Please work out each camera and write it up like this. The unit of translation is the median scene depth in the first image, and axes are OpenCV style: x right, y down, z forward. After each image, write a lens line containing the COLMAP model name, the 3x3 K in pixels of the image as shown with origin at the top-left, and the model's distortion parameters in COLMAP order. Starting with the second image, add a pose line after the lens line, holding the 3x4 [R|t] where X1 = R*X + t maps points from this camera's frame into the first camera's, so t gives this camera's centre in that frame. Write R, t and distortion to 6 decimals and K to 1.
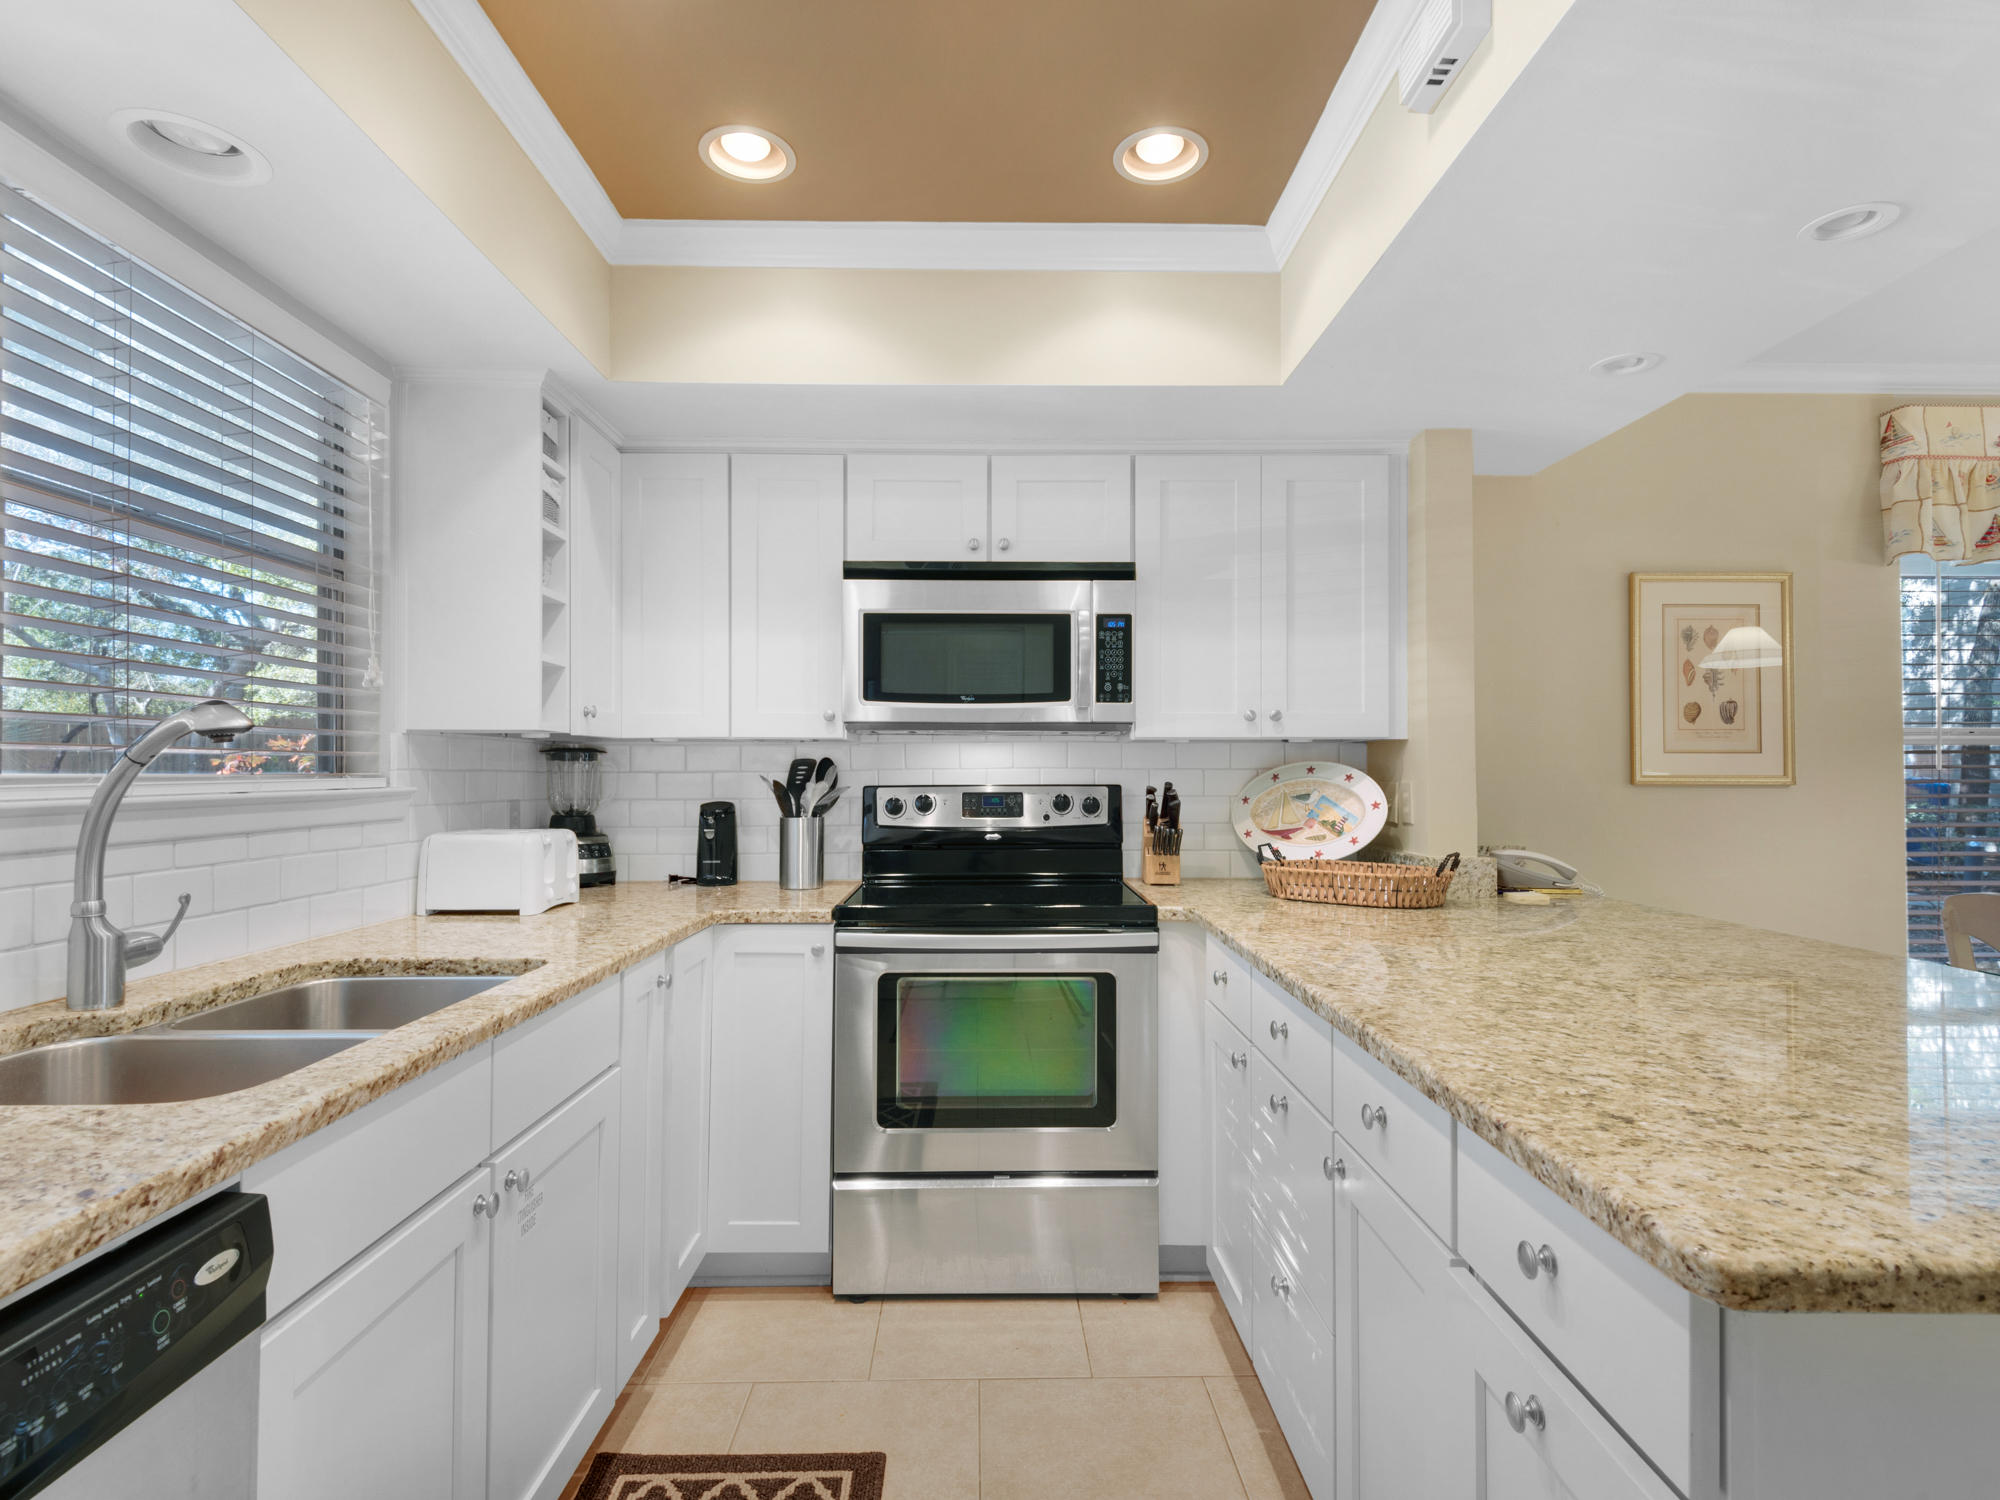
lens RADIAL K [[1010.2, 0, 960.2], [0, 1010.2, 762.1], [0, 0, 1]] dist [0.005572, -0.006938]
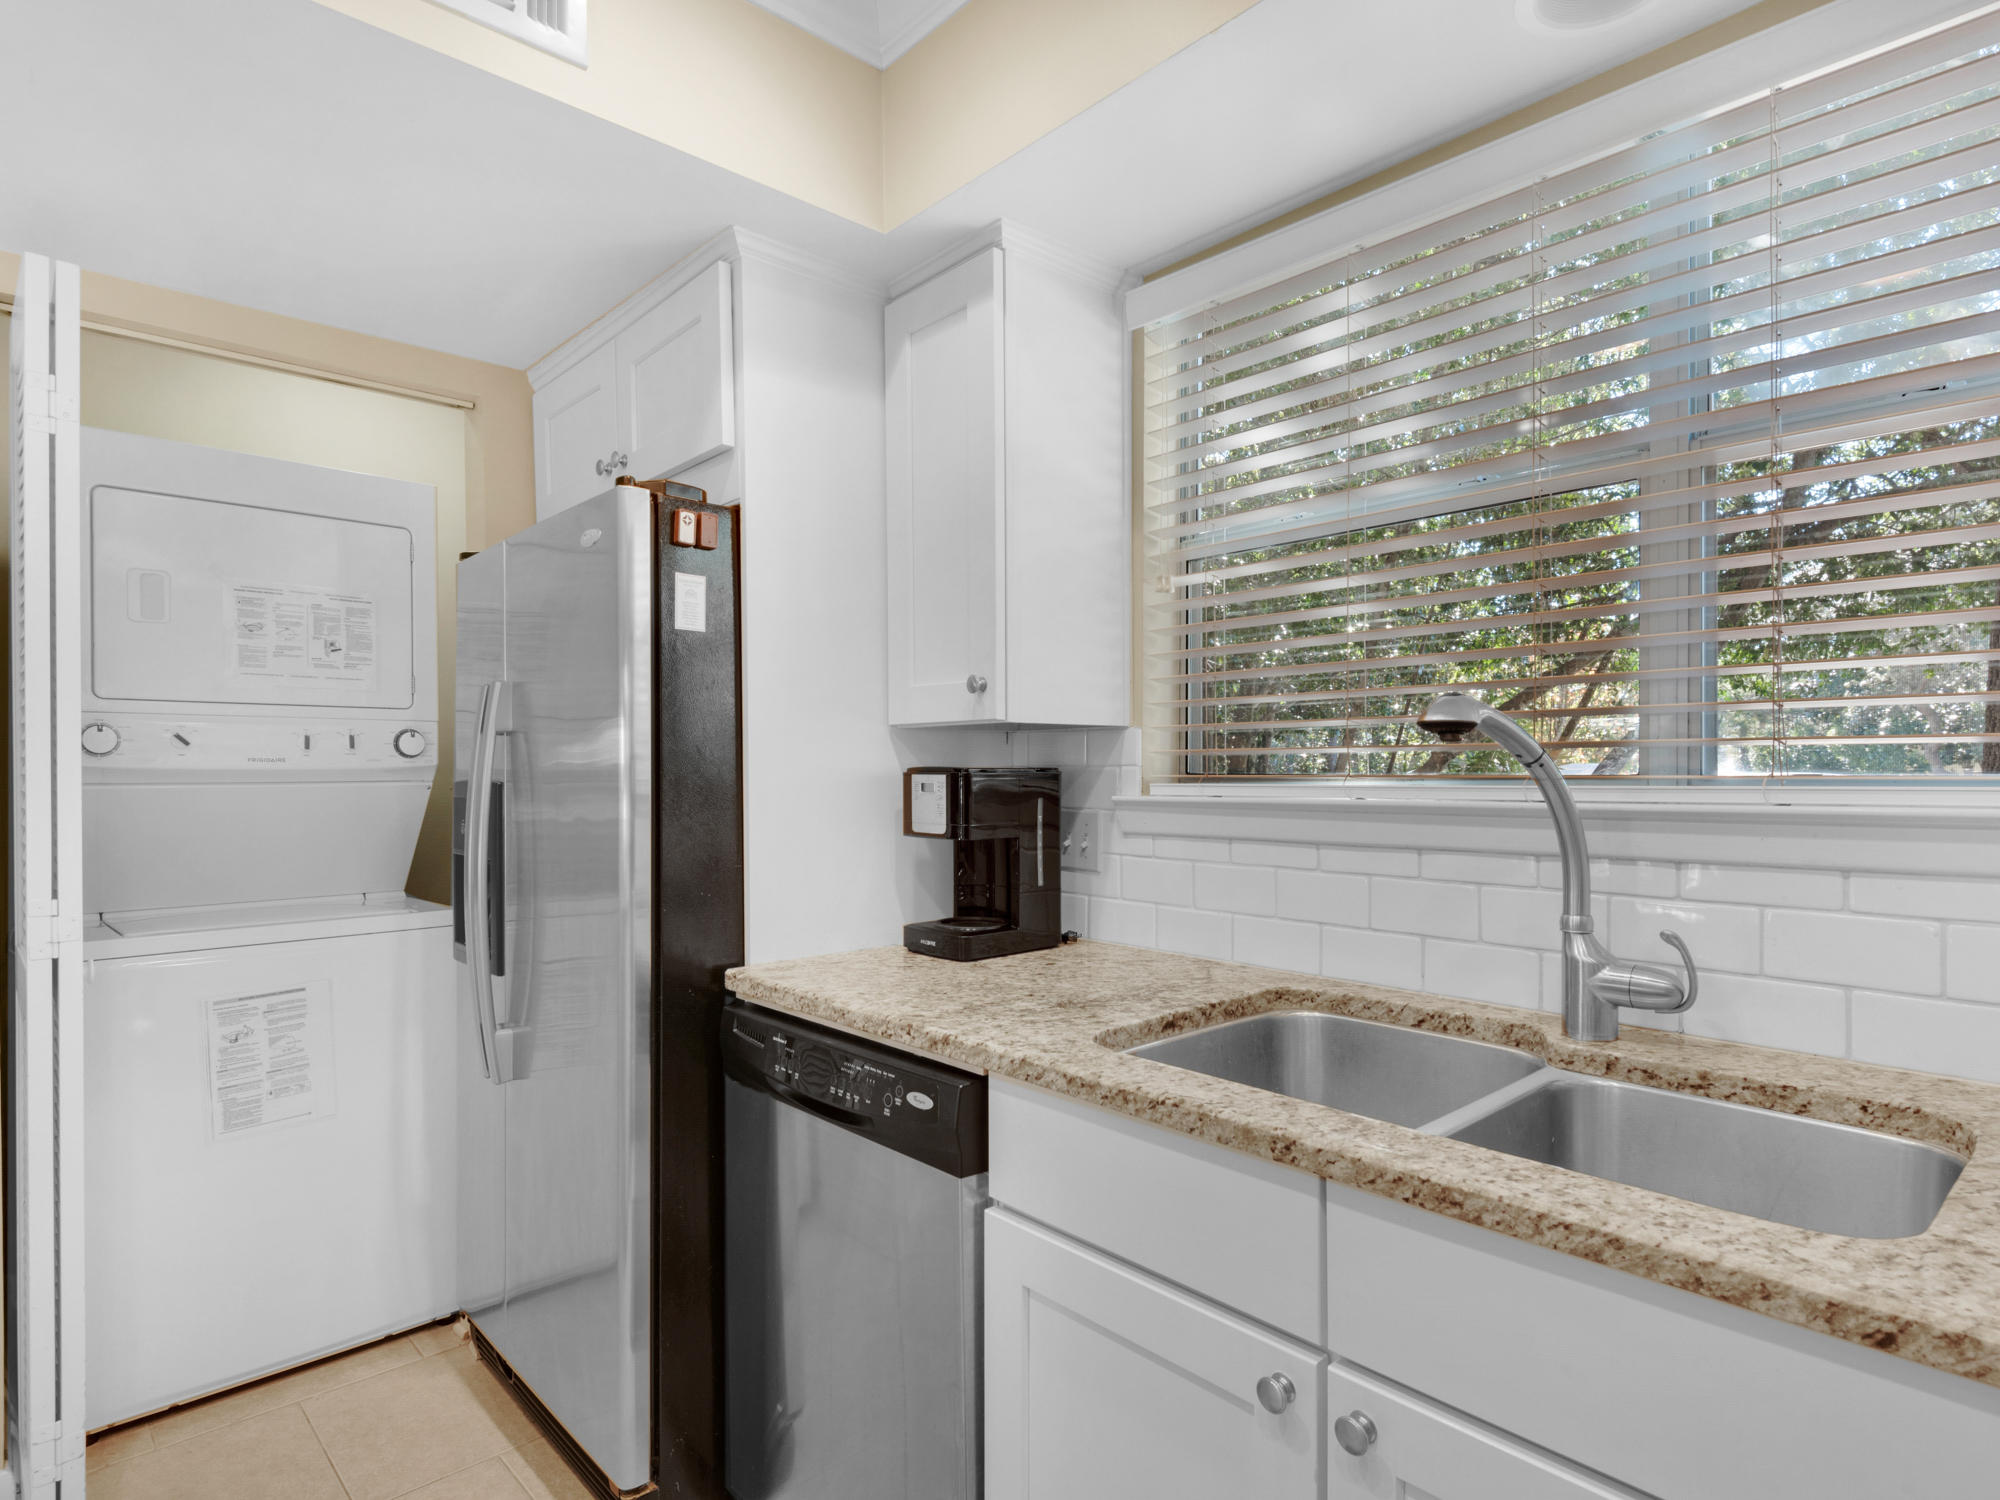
lens RADIAL K [[1067.7, 0, 1003.5], [0, 1067.7, 792.4], [0, 0, 1]] dist [0.014159, -0.003736]
pose [[-0.725361, 0.011973, -0.688265, 0.081734], [0.009969, 0.999927, 0.006889, 0.008758], [0.688297, -0.001864, -0.725427, 0.685259]]
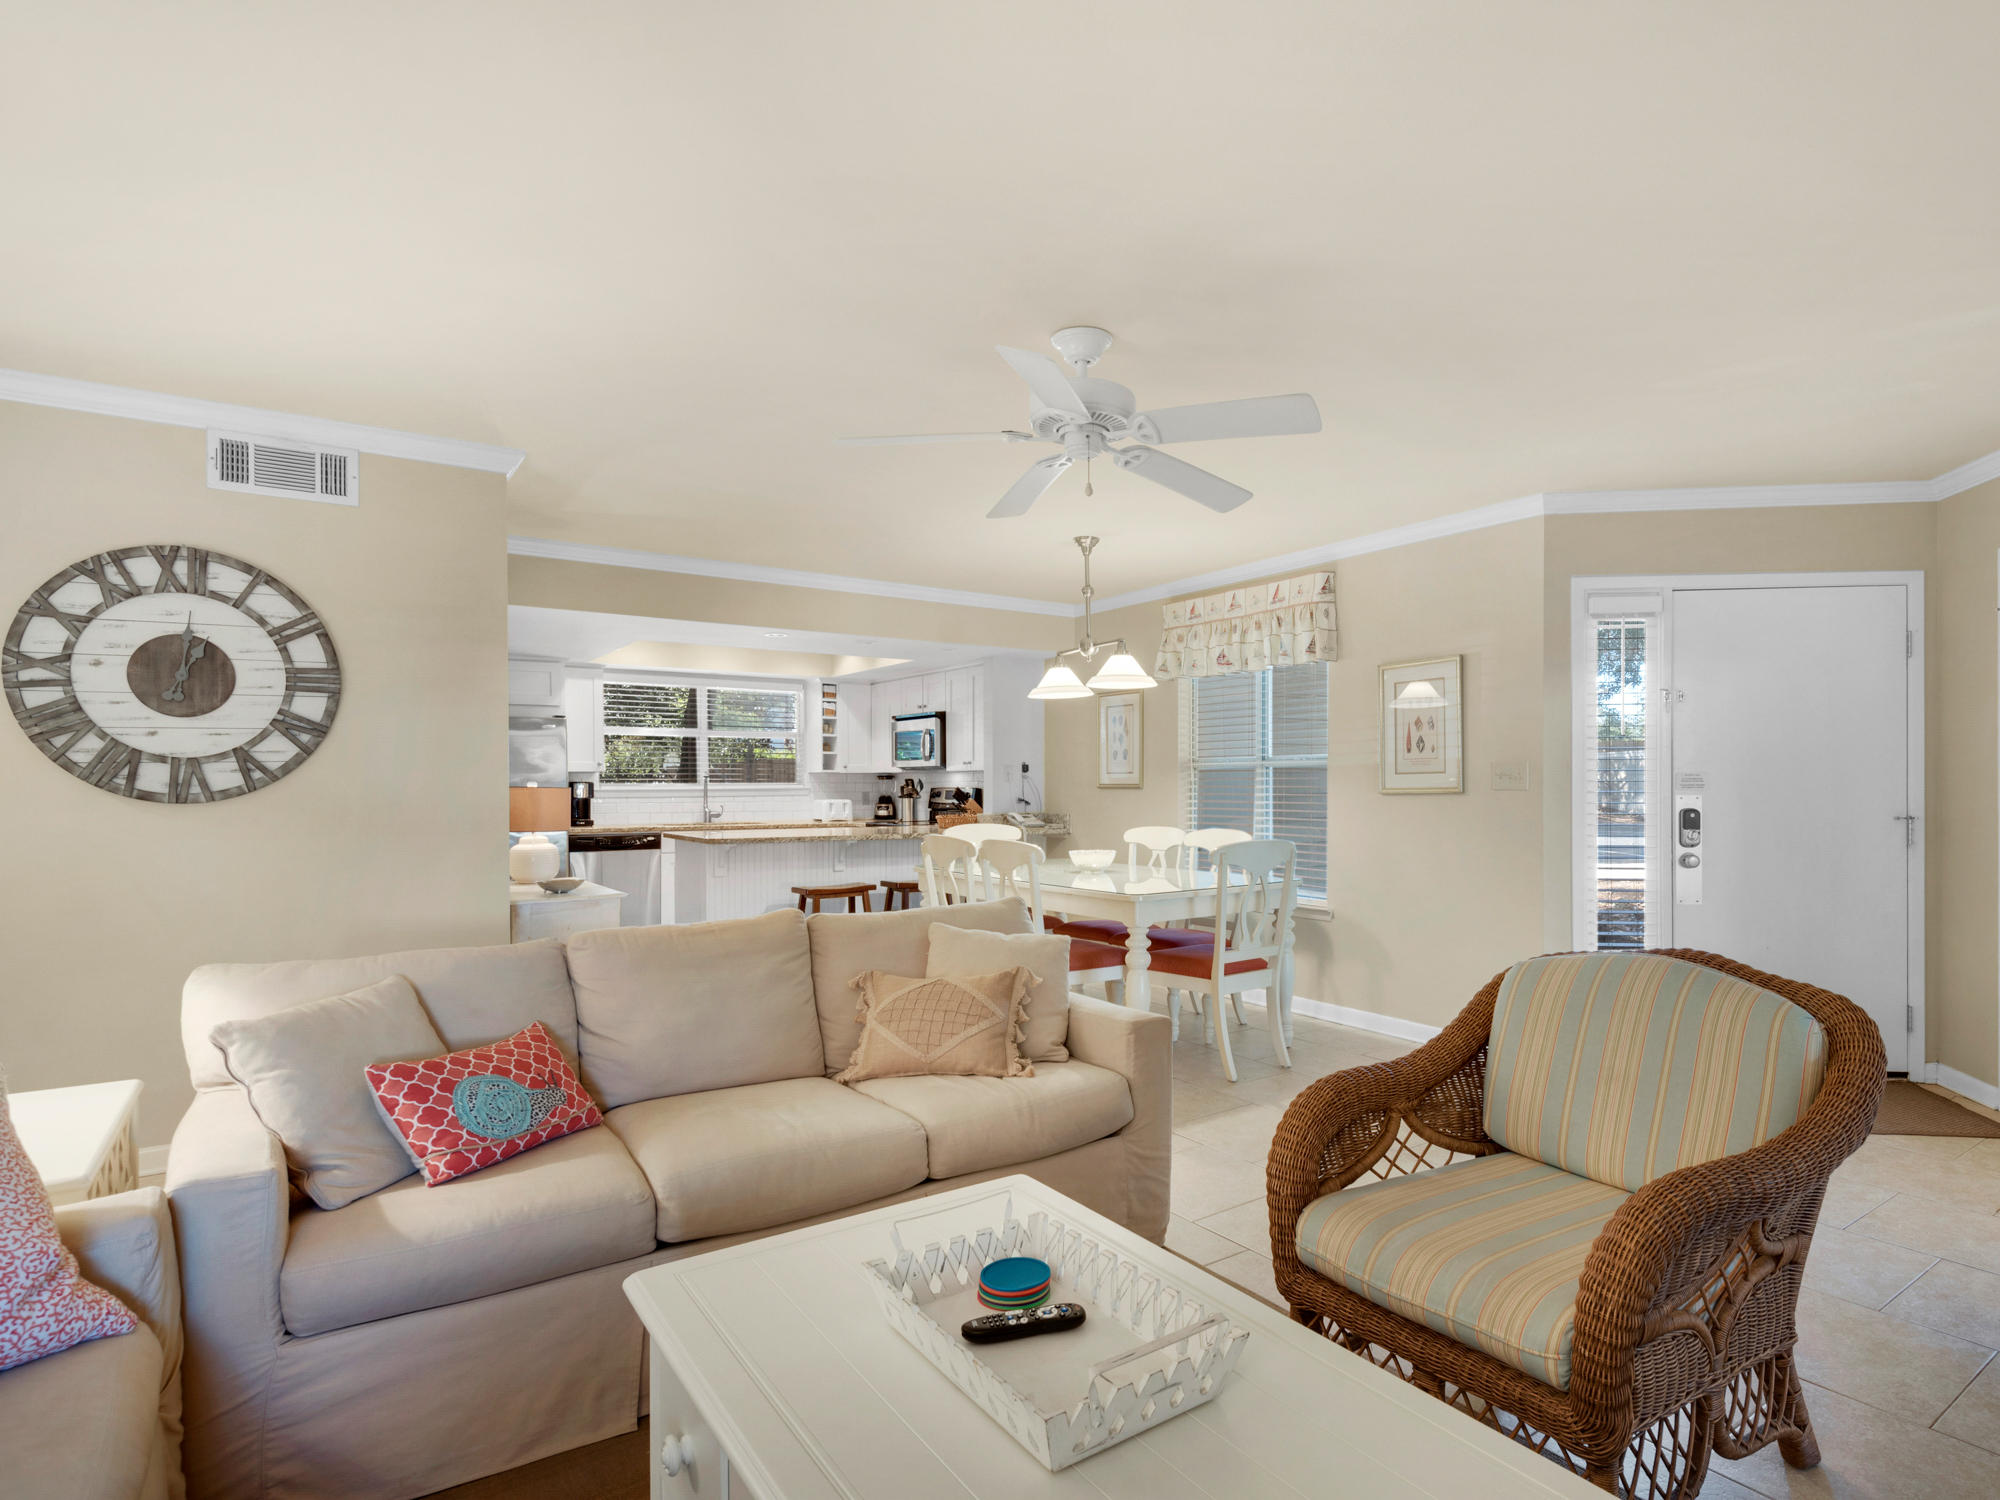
lens RADIAL K [[1067.7, 0, 1080.6], [0, 1067.7, 775.4], [0, 0, 1]] dist [0.014159, -0.003736]
pose [[0.579284, -0.008142, -0.815085, 2.879774], [0.009389, 0.999950, -0.003316, 0.001985], [0.815072, -0.005732, 0.579332, -0.444575]]
